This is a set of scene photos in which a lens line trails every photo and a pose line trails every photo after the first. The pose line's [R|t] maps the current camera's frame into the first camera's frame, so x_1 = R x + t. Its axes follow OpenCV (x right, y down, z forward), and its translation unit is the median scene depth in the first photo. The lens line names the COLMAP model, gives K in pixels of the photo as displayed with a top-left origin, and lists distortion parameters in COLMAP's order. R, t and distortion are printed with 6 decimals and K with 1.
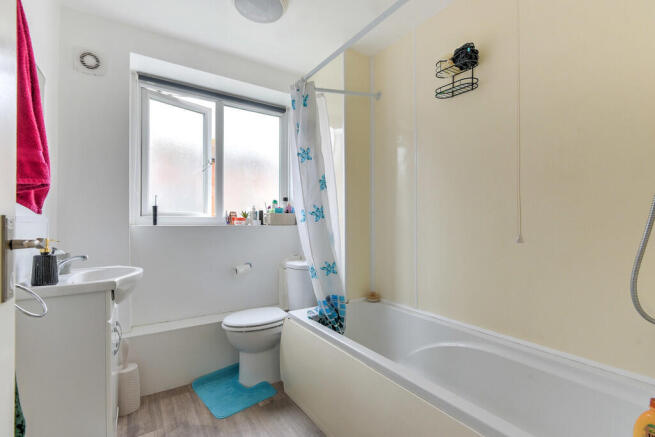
lens RADIAL K [[303.7, 0, 327.8], [0, 303.7, 221.9], [0, 0, 1]] dist [-0.003021, -0.000363]
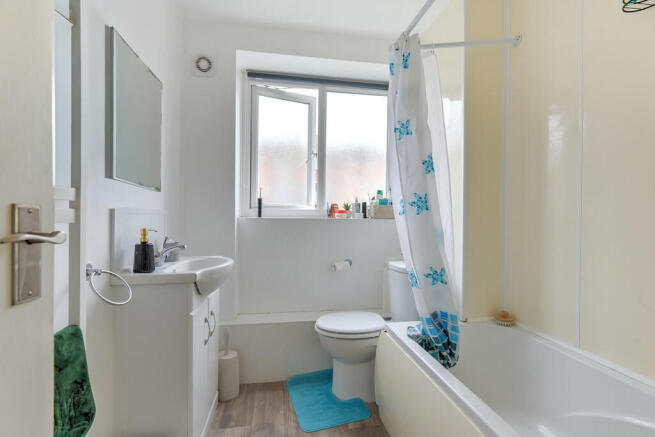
lens RADIAL K [[299.5, 0, 327.5], [0, 299.5, 218.5], [0, 0, 1]] dist [-0.000203, -0.000958]
pose [[0.914672, 0.011394, -0.404037, 0.053924], [-0.006919, 0.999898, 0.012534, 0.000704], [0.404138, -0.008669, 0.914657, 0.191381]]
